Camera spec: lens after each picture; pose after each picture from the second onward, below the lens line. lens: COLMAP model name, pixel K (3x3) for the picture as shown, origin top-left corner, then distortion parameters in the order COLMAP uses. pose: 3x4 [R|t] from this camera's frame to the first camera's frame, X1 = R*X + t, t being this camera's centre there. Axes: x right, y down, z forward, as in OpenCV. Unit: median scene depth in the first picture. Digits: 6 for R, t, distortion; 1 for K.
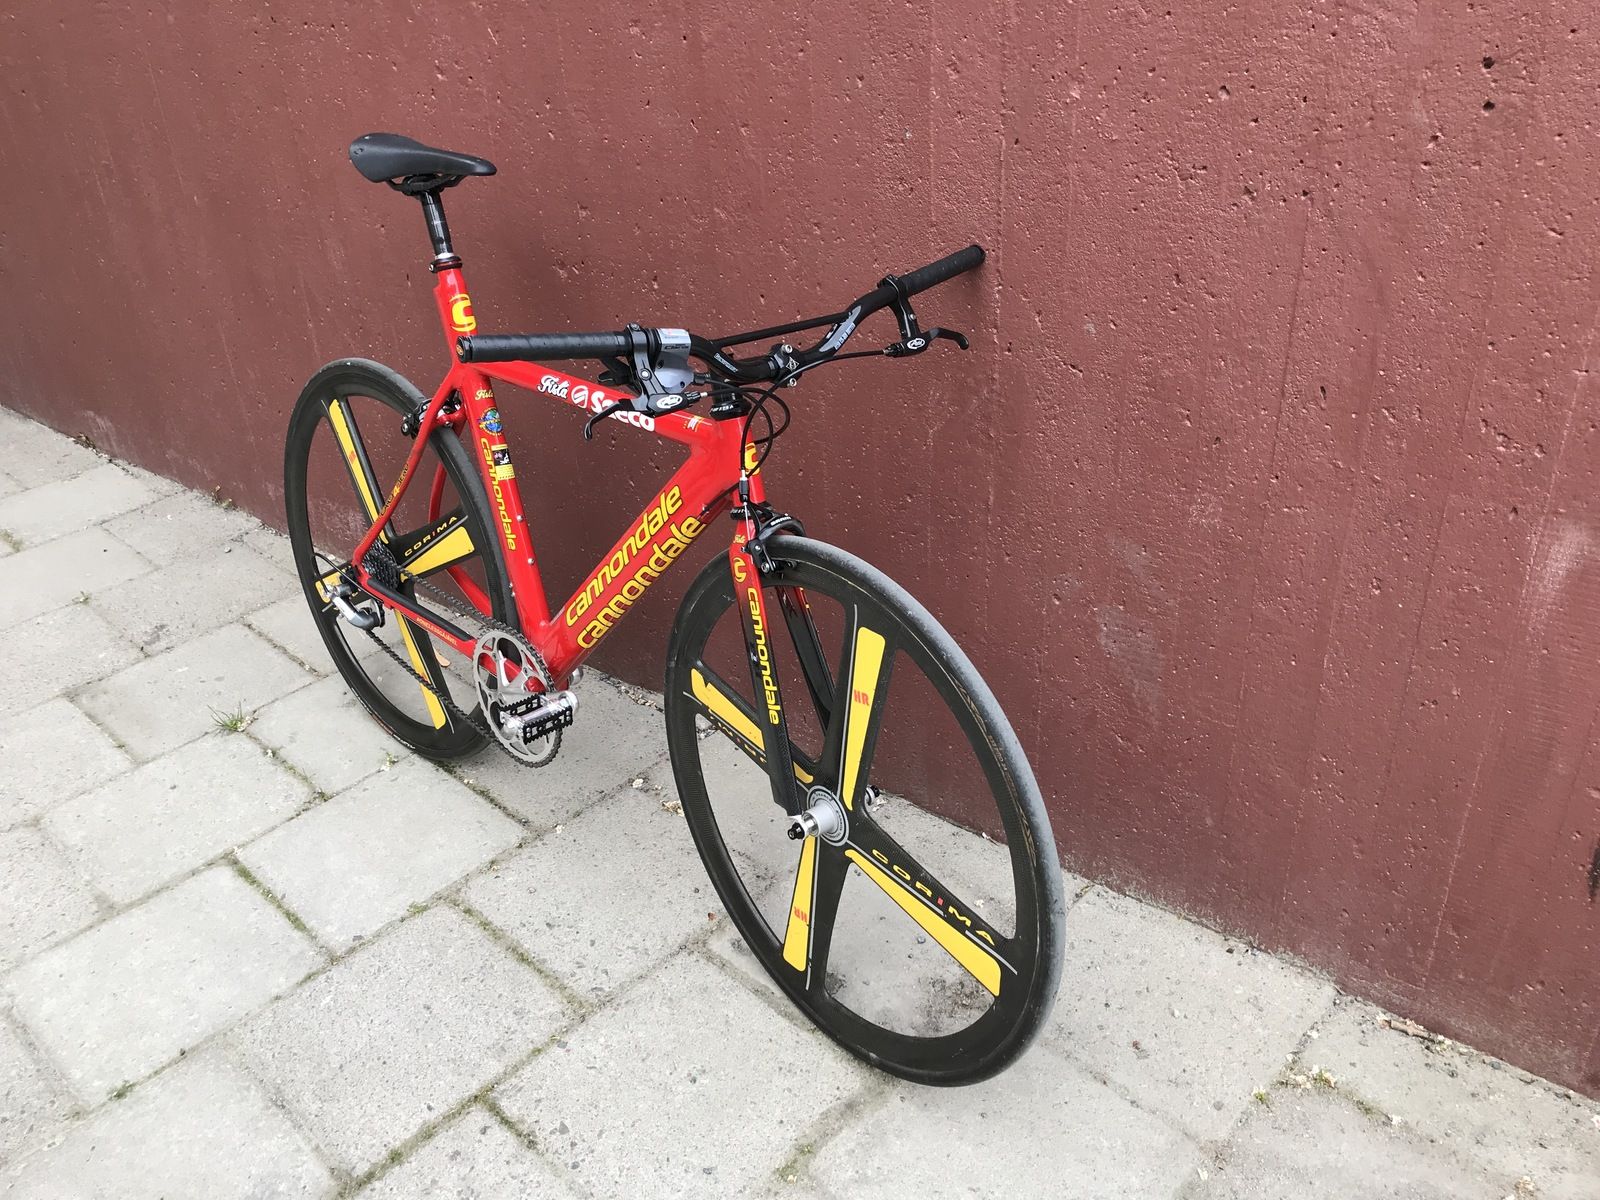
lens RADIAL K [[1335.9, 0, 799.7], [0, 1335.9, 599.8], [0, 0, 1]] dist [0.004150, 0.003273]
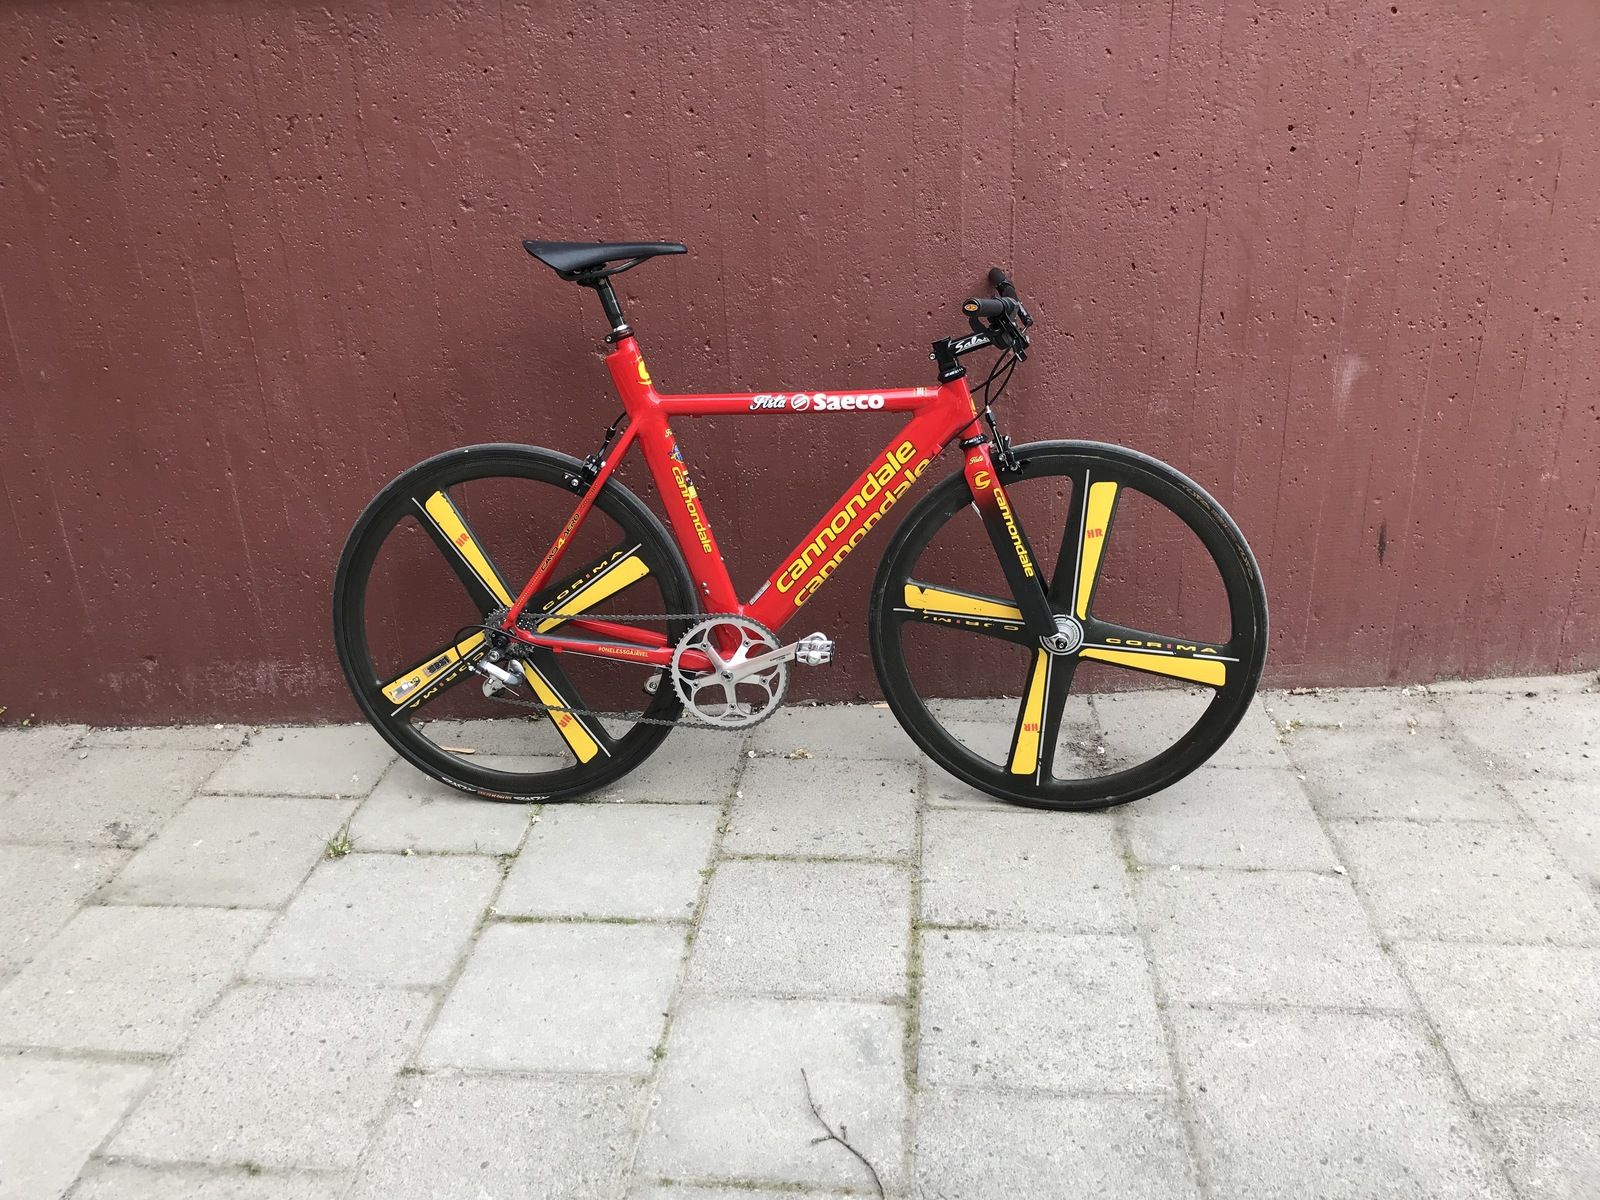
lens RADIAL K [[1335.9, 0, 797.6], [0, 1335.9, 601.0], [0, 0, 1]] dist [0.004150, 0.003273]
pose [[0.777776, -0.215727, 0.590361, -0.982302], [0.307771, 0.949663, -0.058455, 0.113420], [-0.548034, 0.227161, 0.805020, -0.031732]]
